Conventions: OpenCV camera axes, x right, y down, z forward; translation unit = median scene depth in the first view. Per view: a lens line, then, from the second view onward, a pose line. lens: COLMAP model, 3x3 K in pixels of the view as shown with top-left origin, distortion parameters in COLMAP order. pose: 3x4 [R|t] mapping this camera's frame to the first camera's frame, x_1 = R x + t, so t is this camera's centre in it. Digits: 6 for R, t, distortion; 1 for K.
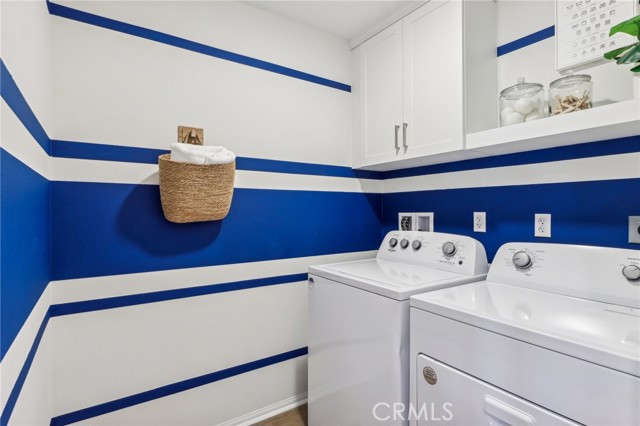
lens RADIAL K [[329.5, 0, 314.7], [0, 329.5, 211.1], [0, 0, 1]] dist [0.011082, -0.001738]
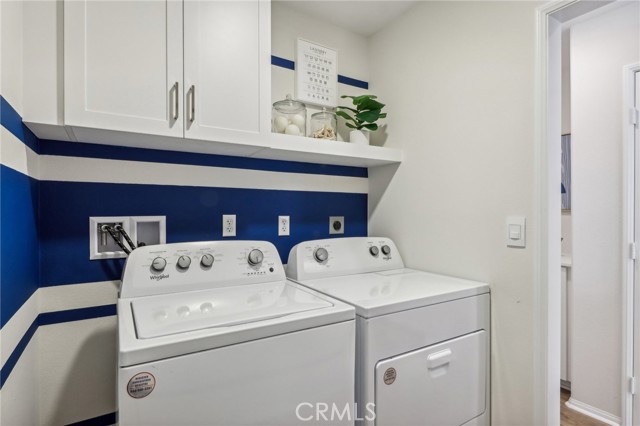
lens RADIAL K [[329.5, 0, 314.7], [0, 329.5, 213.1], [0, 0, 1]] dist [0.011082, -0.001738]
pose [[0.027419, -0.013487, 0.999533, -0.475465], [-0.001677, 0.999907, 0.013538, -0.016767], [-0.999623, -0.002047, 0.027394, 0.844035]]
